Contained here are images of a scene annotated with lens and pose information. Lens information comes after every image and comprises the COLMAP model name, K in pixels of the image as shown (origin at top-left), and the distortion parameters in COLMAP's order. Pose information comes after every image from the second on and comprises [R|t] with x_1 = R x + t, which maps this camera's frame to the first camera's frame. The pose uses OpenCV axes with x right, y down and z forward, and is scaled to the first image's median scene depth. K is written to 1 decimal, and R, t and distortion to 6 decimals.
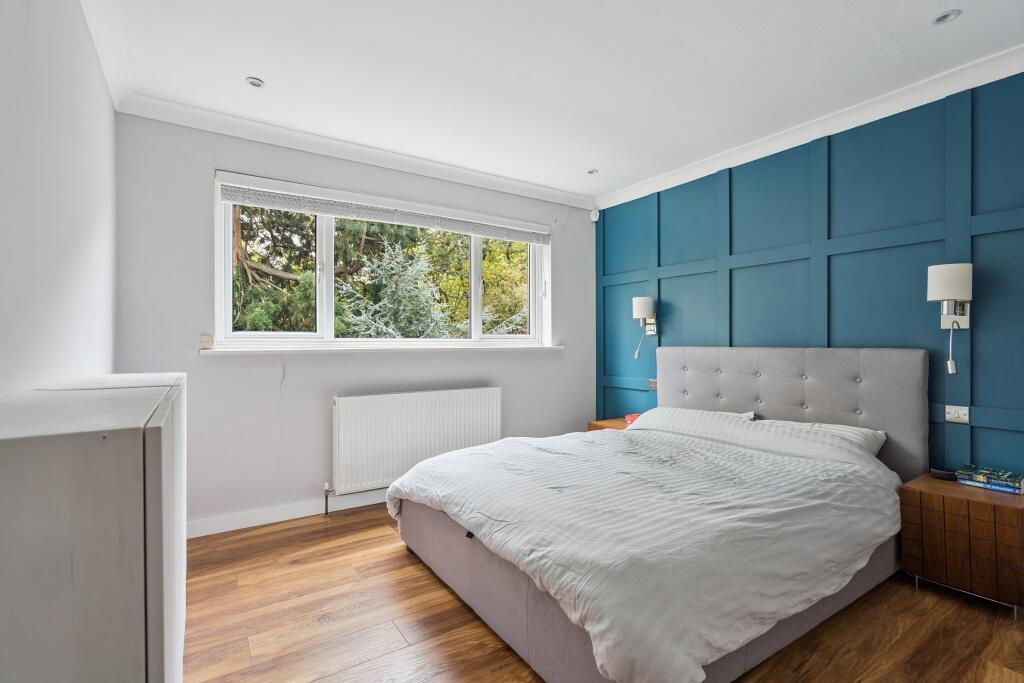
lens RADIAL K [[469.2, 0, 509.5], [0, 469.2, 346.2], [0, 0, 1]] dist [0.000557, 0.000842]
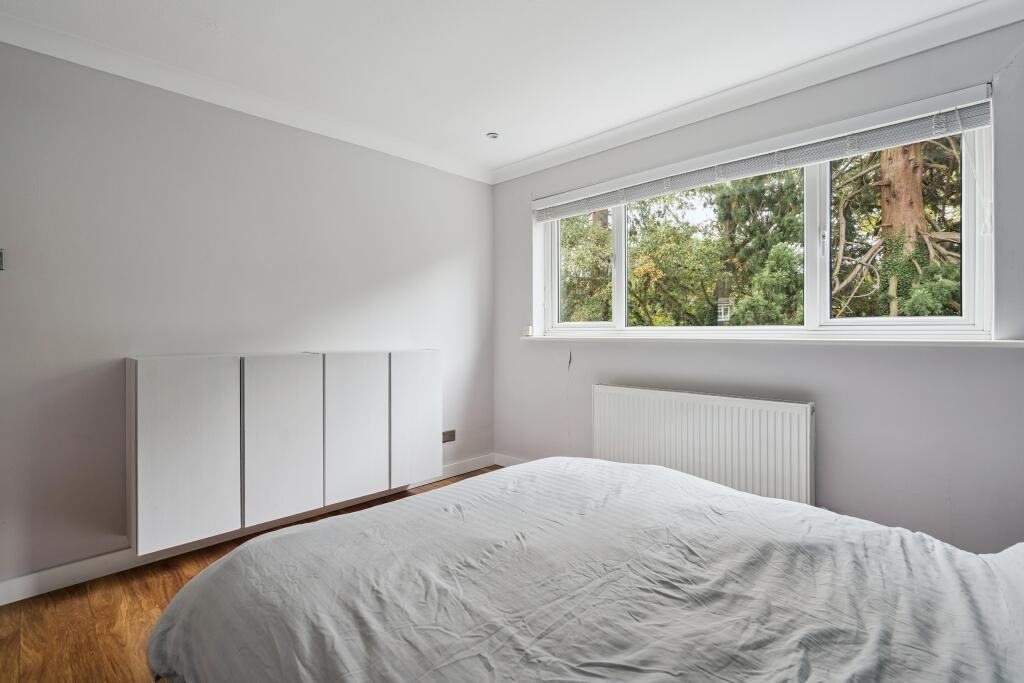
lens RADIAL K [[469.2, 0, 520.9], [0, 469.2, 330.7], [0, 0, 1]] dist [0.000557, 0.000842]
pose [[0.213860, 0.001038, -0.976864, 0.446597], [-0.007087, 0.999975, -0.000489, -0.005592], [0.976839, 0.007027, 0.213862, 0.444280]]
